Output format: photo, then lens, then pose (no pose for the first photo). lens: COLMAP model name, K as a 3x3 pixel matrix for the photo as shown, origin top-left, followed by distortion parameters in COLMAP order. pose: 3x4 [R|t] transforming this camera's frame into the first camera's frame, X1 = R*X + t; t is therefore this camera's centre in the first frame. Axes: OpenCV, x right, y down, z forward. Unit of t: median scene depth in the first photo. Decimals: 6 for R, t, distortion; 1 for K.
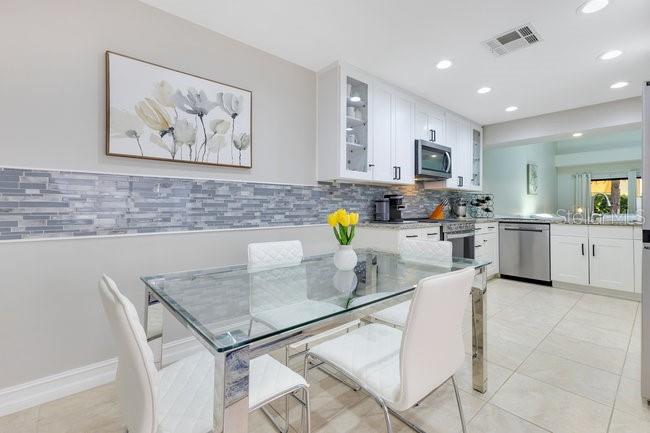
lens RADIAL K [[289.5, 0, 314.8], [0, 289.5, 203.7], [0, 0, 1]] dist [0.006781, -0.001815]
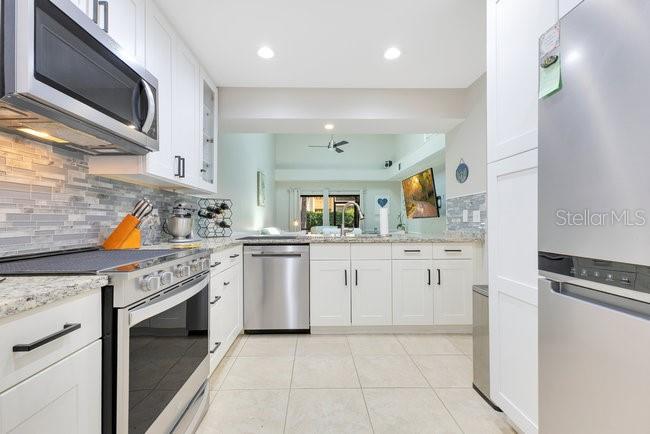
lens RADIAL K [[289.5, 0, 322.1], [0, 289.5, 217.8], [0, 0, 1]] dist [0.006781, -0.001815]
pose [[0.613125, 0.005826, 0.789965, 0.270292], [-0.008067, 0.999967, -0.001113, 0.006959], [-0.789945, -0.005690, 0.613152, 0.524952]]
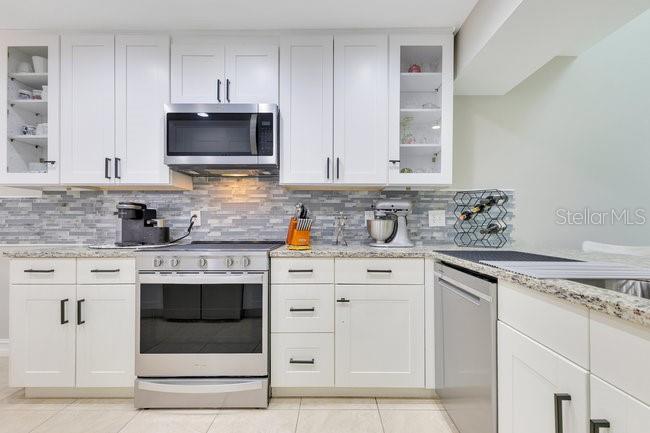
lens RADIAL K [[289.5, 0, 324.3], [0, 289.5, 219.8], [0, 0, 1]] dist [0.006781, -0.001815]
pose [[0.762968, -0.008843, -0.646376, 0.820590], [0.009793, 0.999950, -0.002120, 0.009122], [0.646362, -0.004712, 0.763016, 0.640609]]
